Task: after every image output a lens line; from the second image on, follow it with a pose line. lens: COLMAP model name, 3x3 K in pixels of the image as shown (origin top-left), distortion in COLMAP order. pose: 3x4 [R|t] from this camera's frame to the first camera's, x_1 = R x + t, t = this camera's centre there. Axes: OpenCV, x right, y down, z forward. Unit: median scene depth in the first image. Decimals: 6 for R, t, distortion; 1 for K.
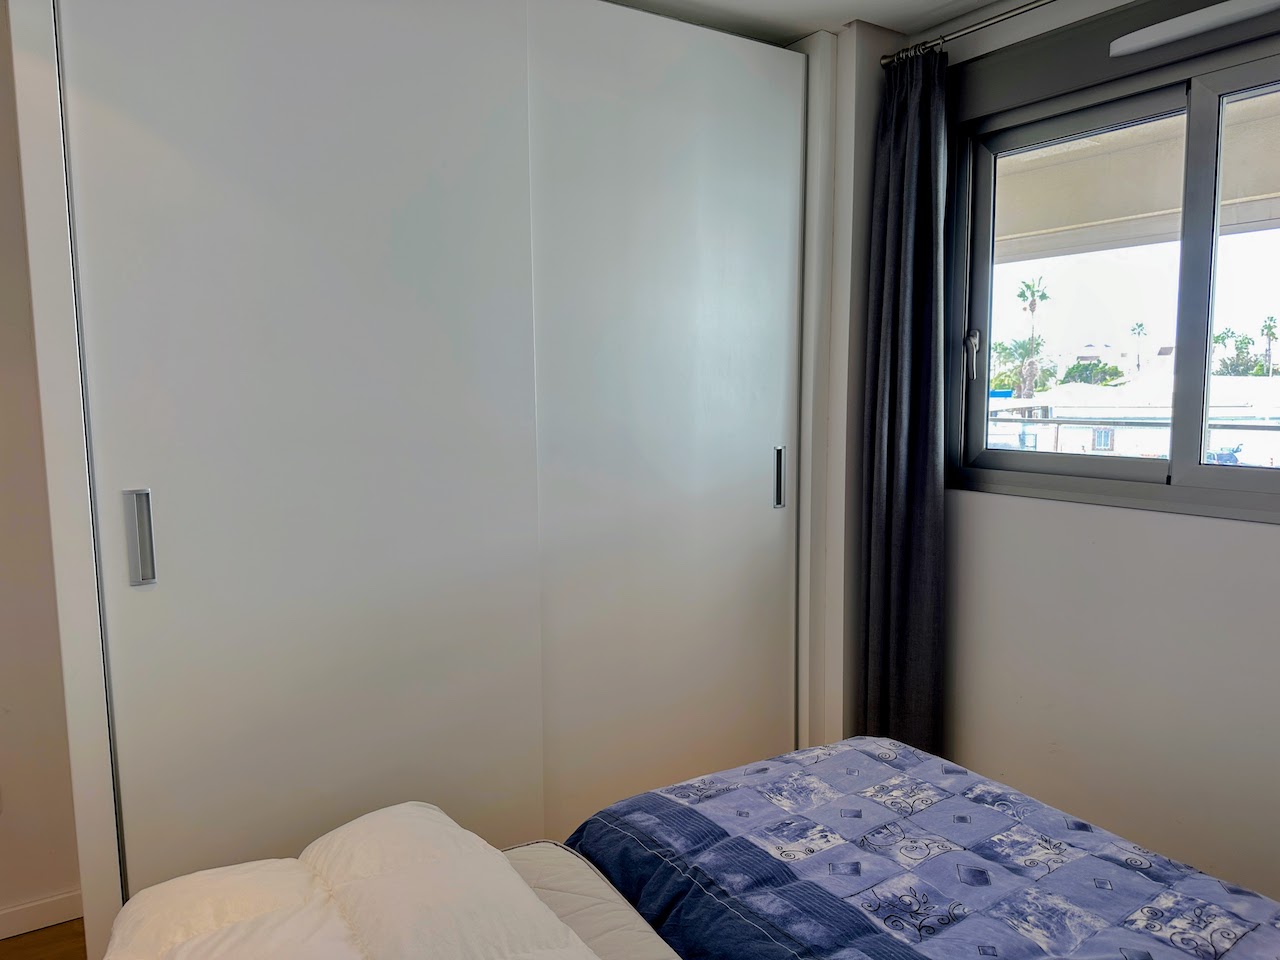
lens RADIAL K [[903.8, 0, 640.0], [0, 903.8, 480.0], [0, 0, 1]] dist [0.000850, 0.000528]
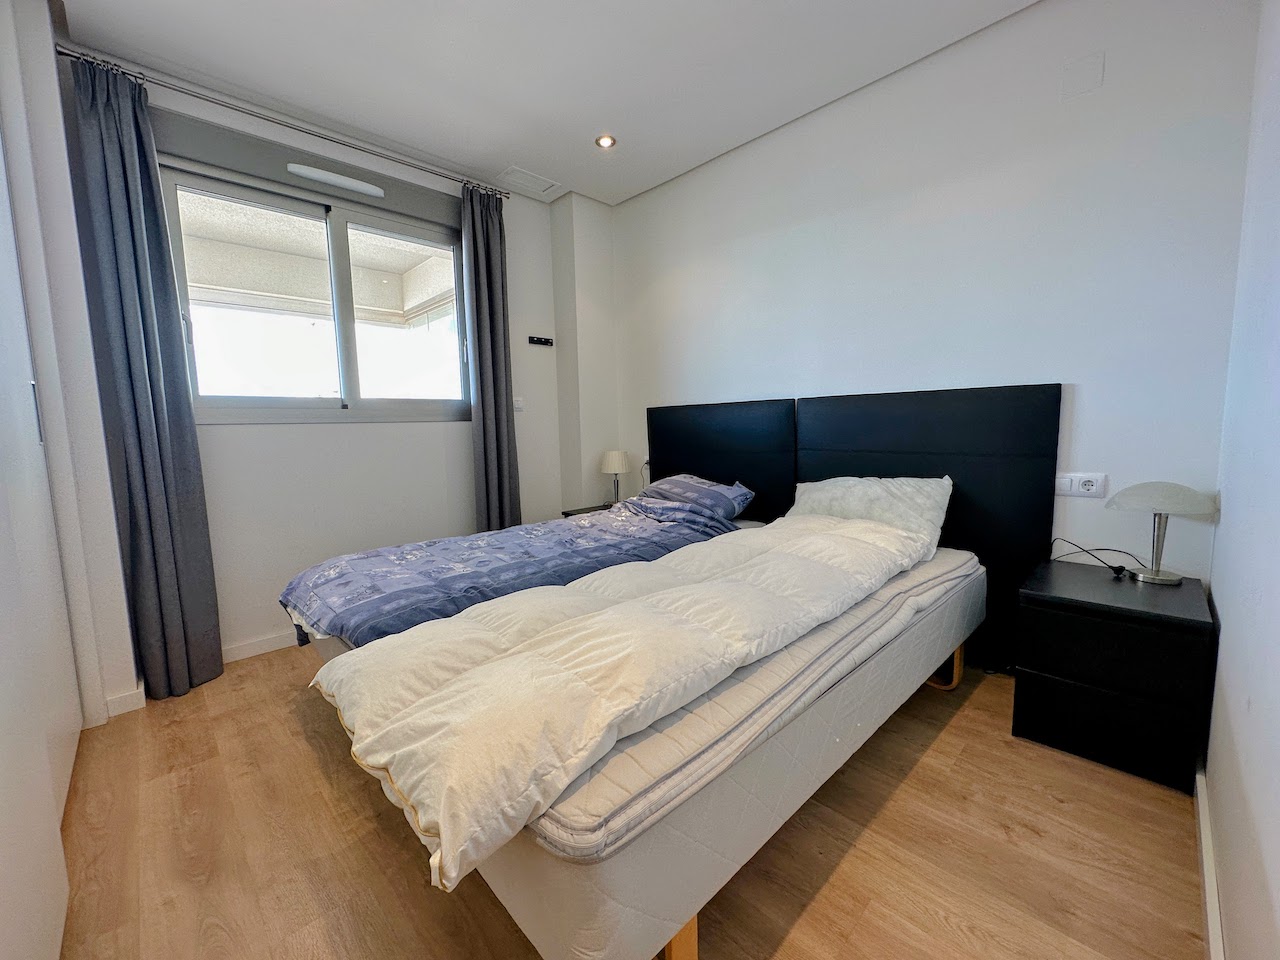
lens RADIAL K [[511.0, 0, 640.0], [0, 511.0, 480.0], [0, 0, 1]] dist [-0.000007, -0.000036]
pose [[-0.196761, -0.090804, 0.976237, -0.802295], [0.129605, 0.984555, 0.117700, 0.132039], [-0.971847, 0.149684, -0.181954, 0.710420]]
